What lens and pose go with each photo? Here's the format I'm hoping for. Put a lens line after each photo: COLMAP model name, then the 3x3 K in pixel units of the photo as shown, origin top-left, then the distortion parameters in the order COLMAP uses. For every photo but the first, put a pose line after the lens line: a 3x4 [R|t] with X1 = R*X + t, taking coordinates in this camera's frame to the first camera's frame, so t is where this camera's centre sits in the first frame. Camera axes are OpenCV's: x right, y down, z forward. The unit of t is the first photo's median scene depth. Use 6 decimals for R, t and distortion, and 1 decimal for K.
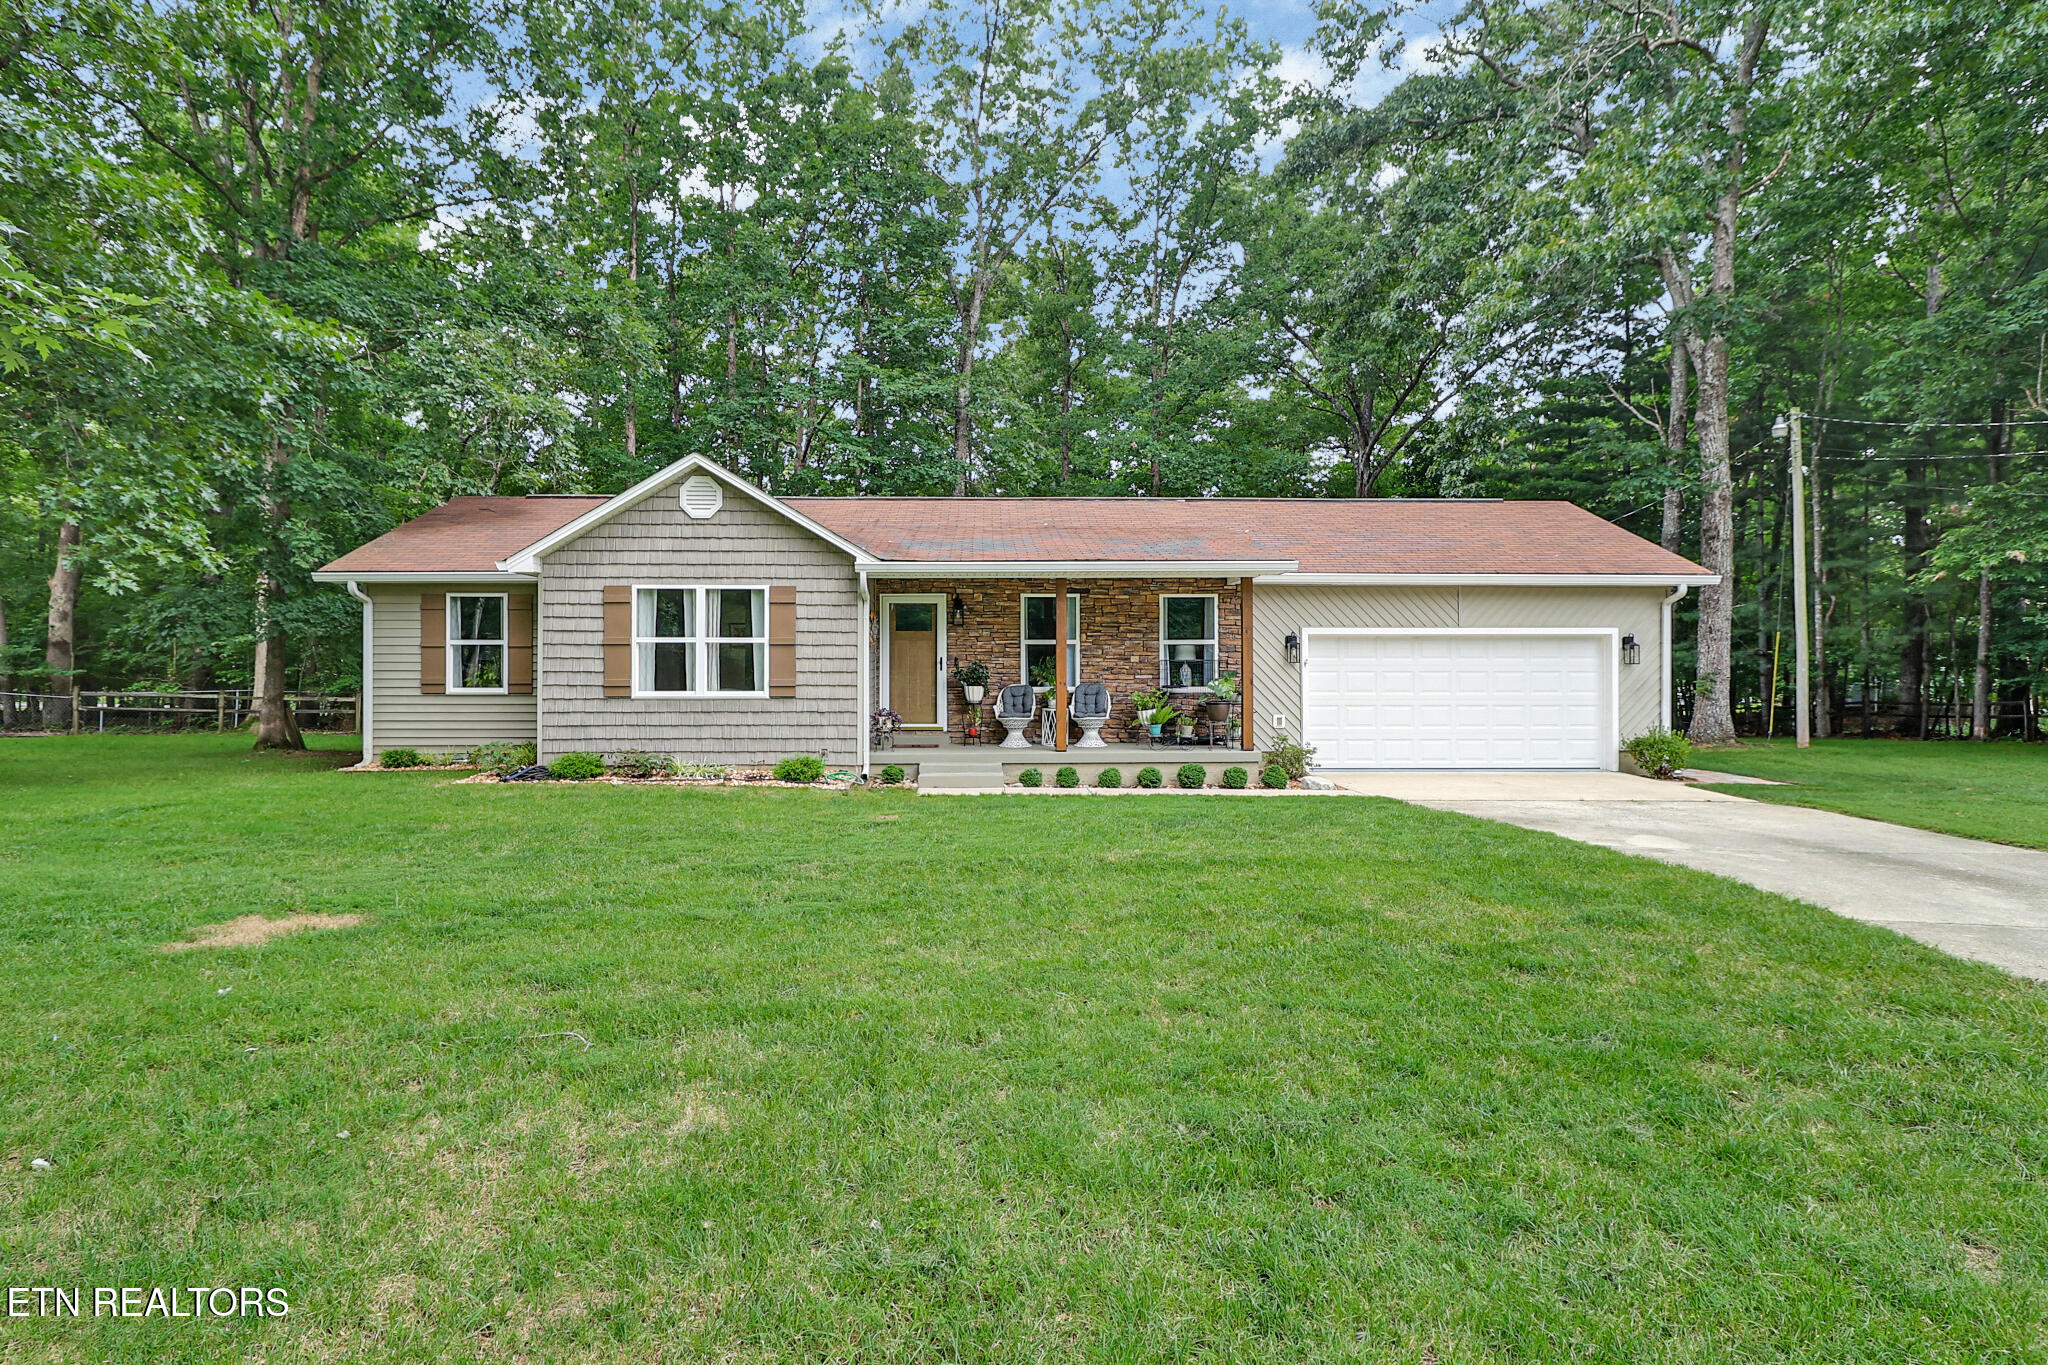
lens RADIAL K [[1054.7, 0, 1017.2], [0, 1054.7, 662.0], [0, 0, 1]] dist [-0.002813, -0.007879]
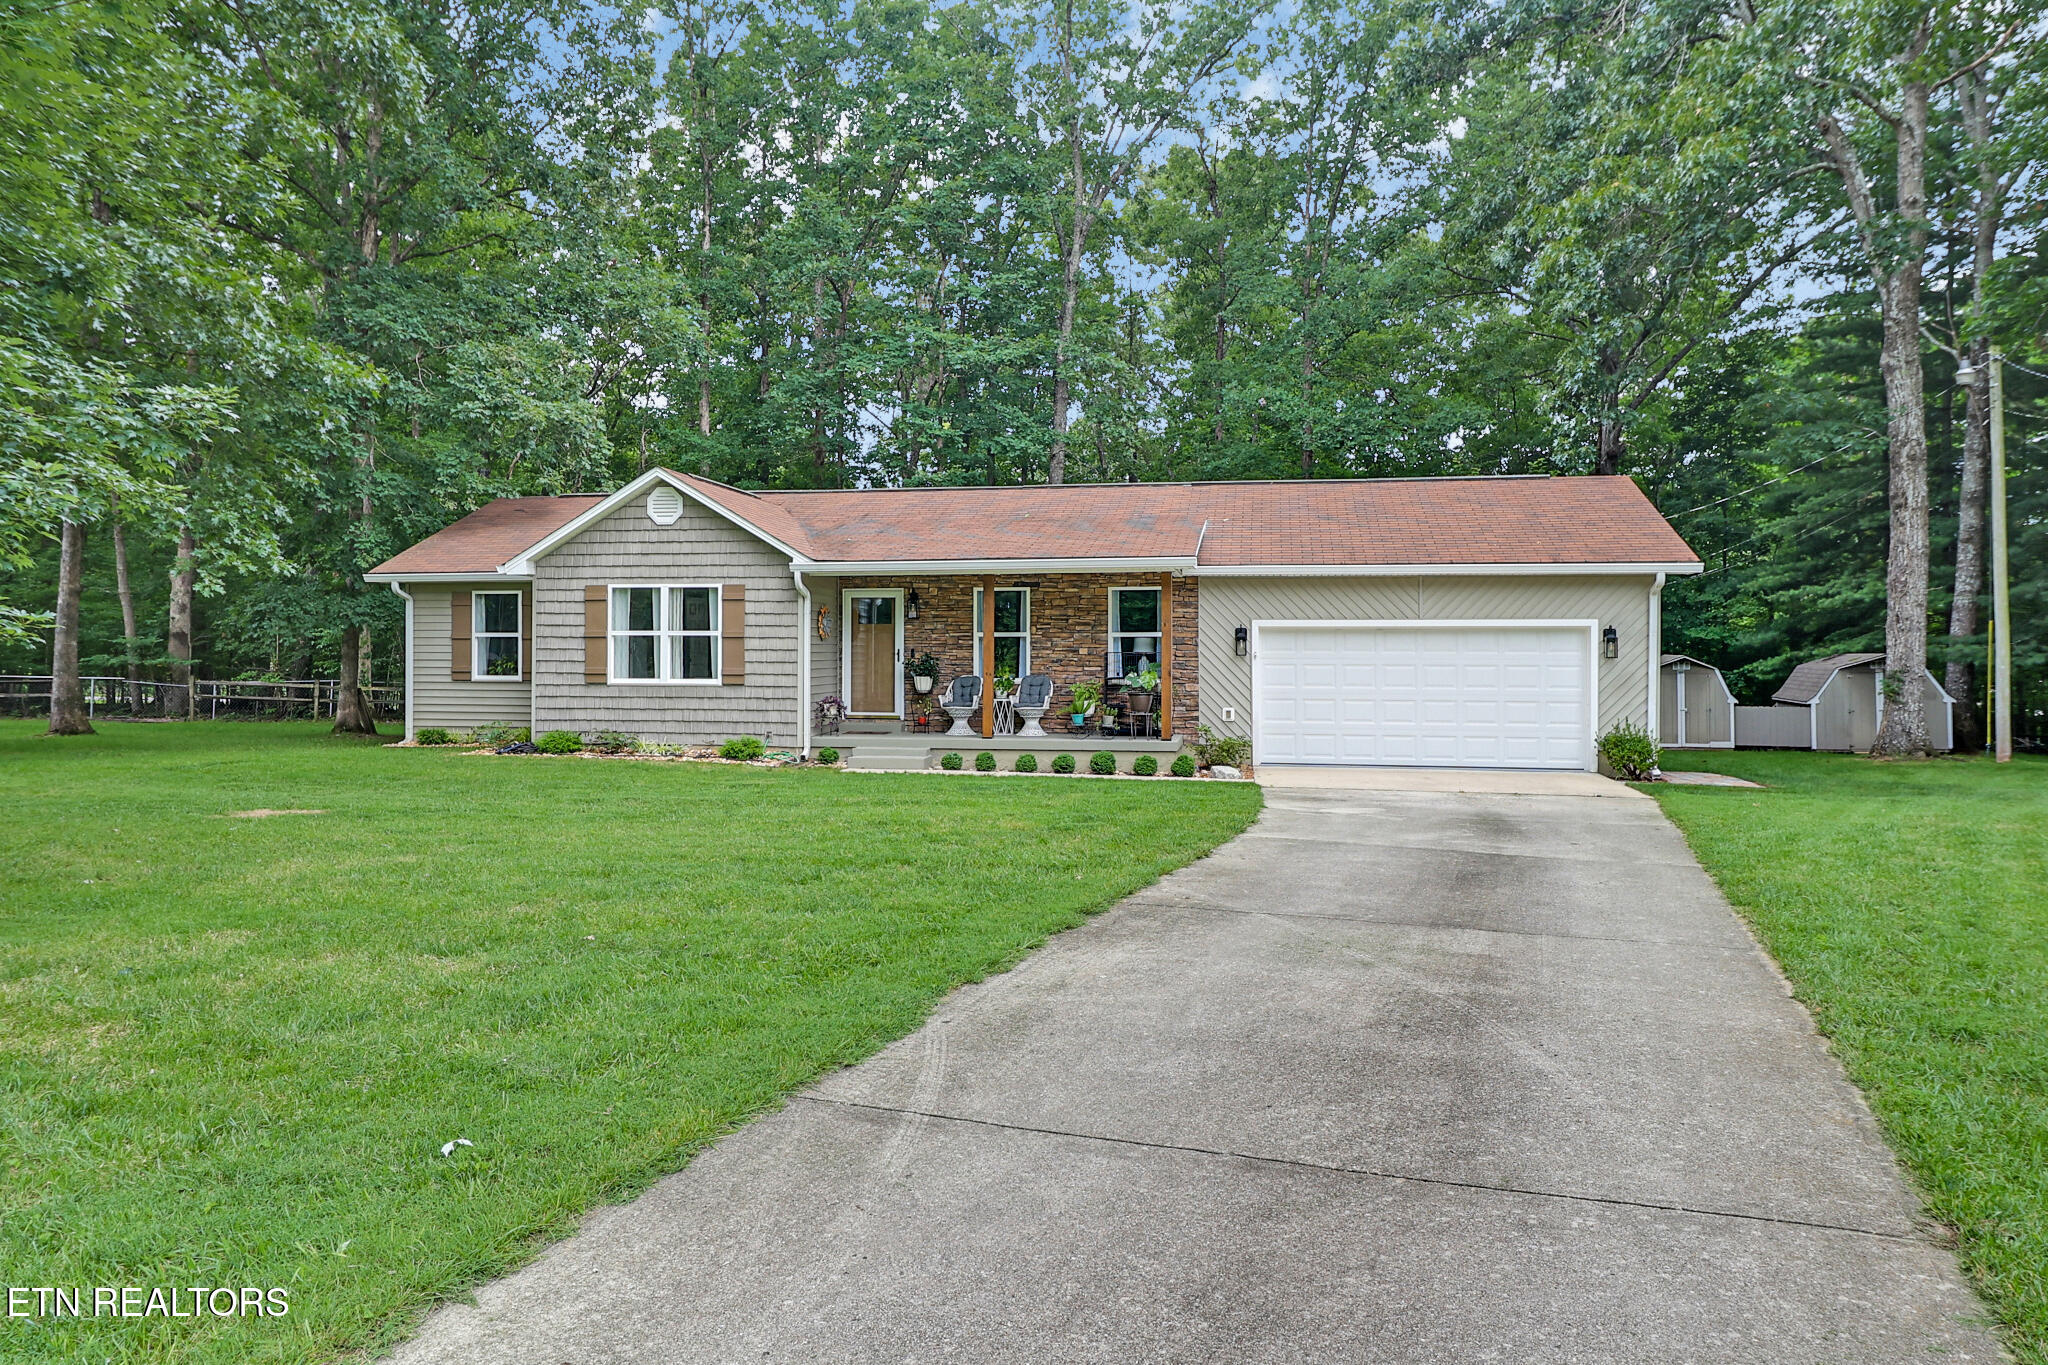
lens RADIAL K [[1407.7, 0, 1020.0], [0, 1407.7, 663.3], [0, 0, 1]] dist [-0.004105, 0.008292]
pose [[0.978402, 0.004286, -0.206665, 0.344944], [-0.003264, 0.999981, 0.005284, 0.001812], [0.206683, -0.004496, 0.978398, -0.352037]]
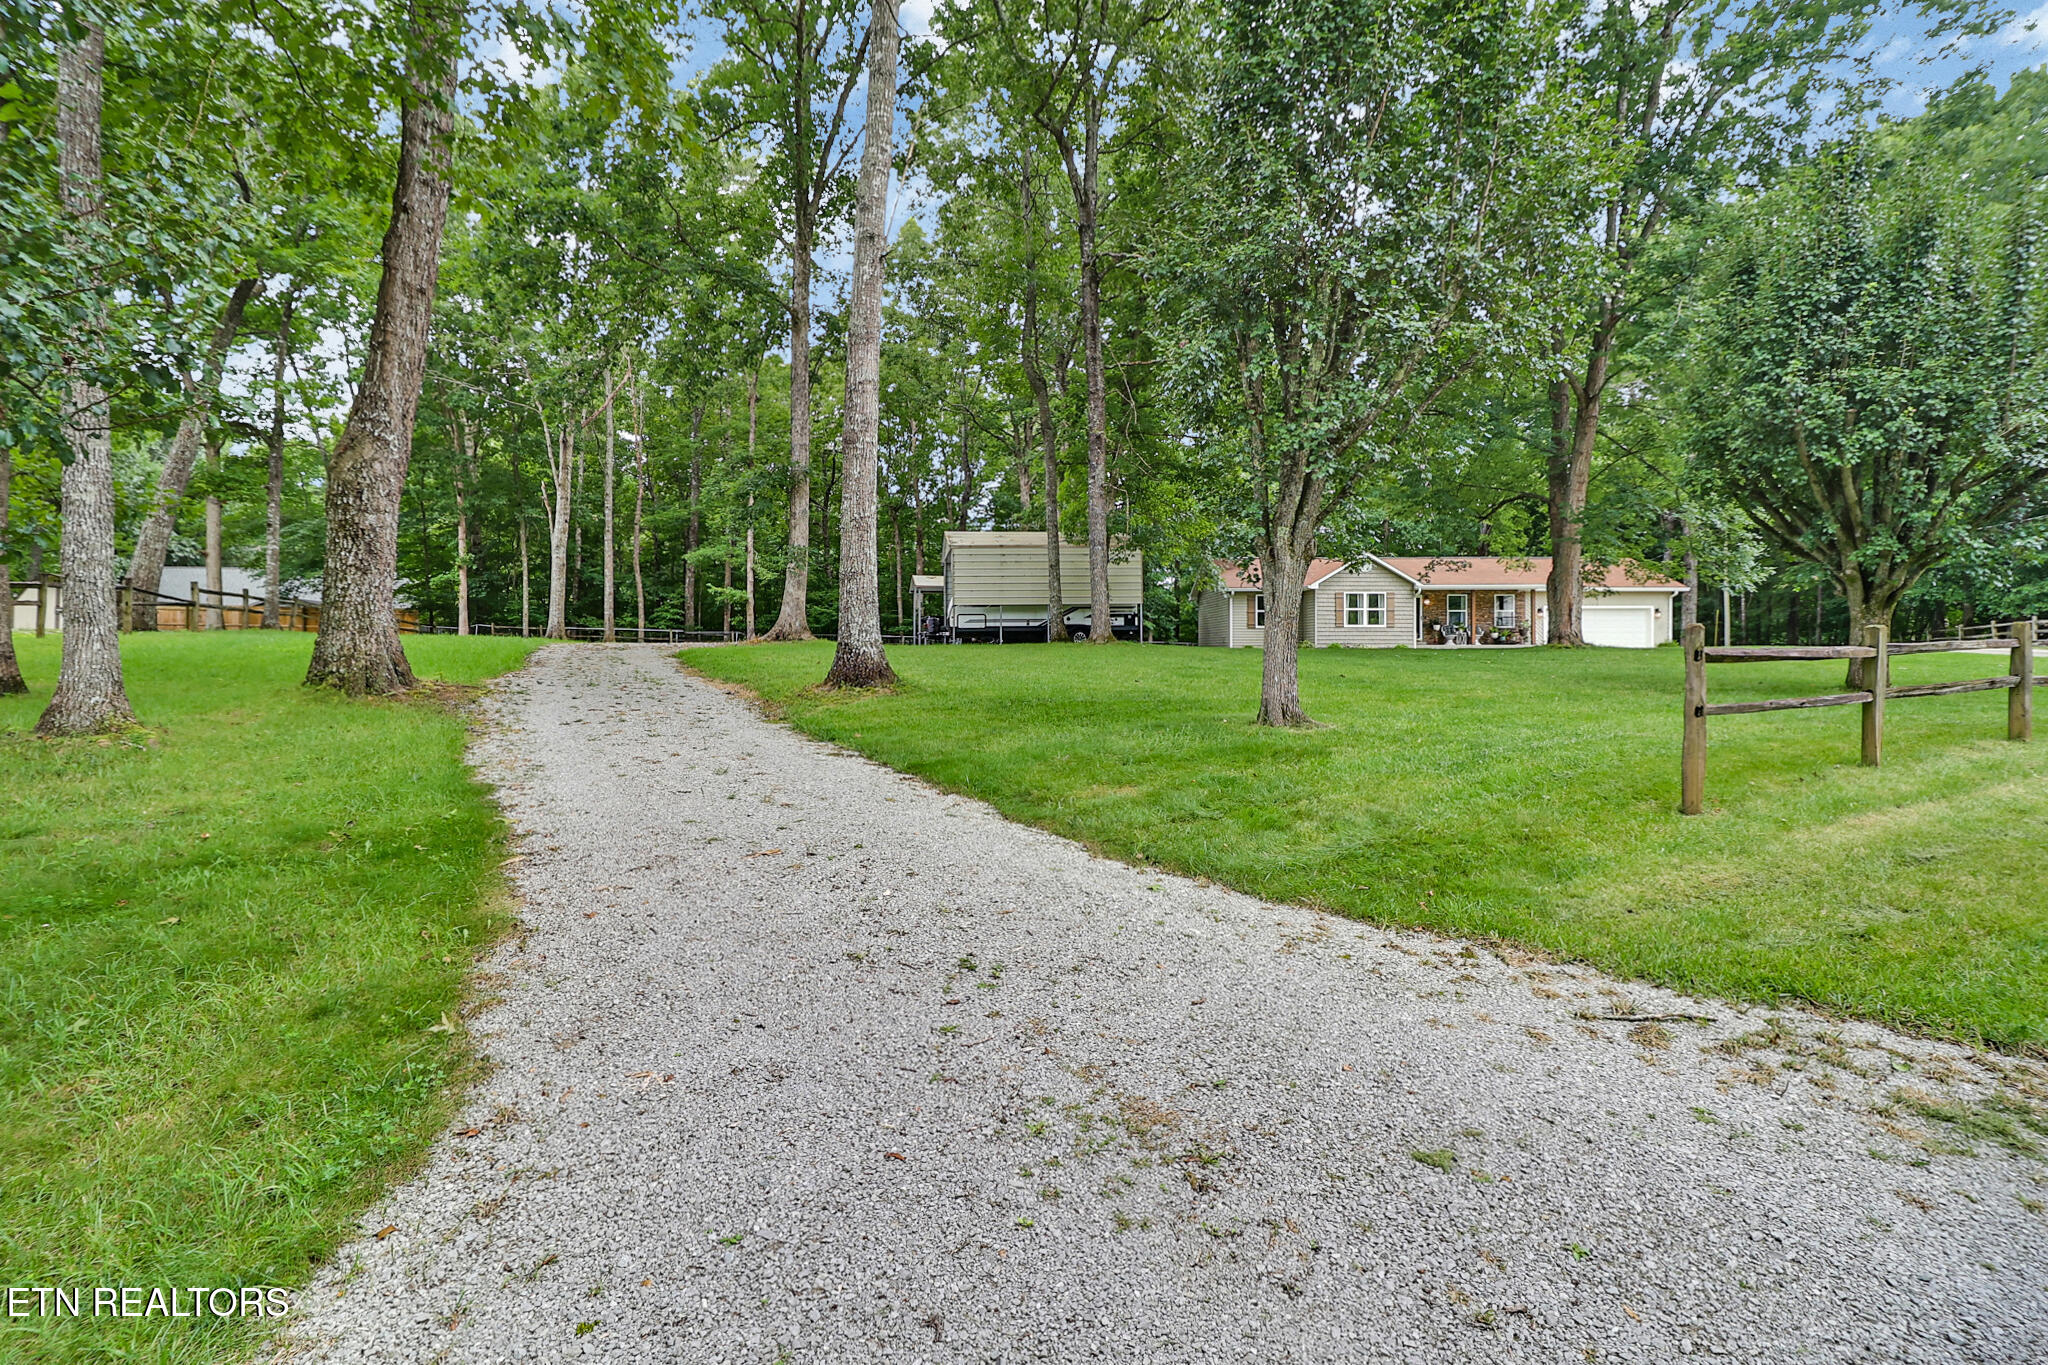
lens RADIAL K [[953.3, 0, 1023.3], [0, 953.3, 666.7], [0, 0, 1]] dist [-0.003506, -0.002386]
pose [[0.999324, 0.000047, -0.036767, -1.125797], [0.000407, 0.999924, 0.012330, 0.107822], [0.036765, -0.012337, 0.999248, -1.775288]]
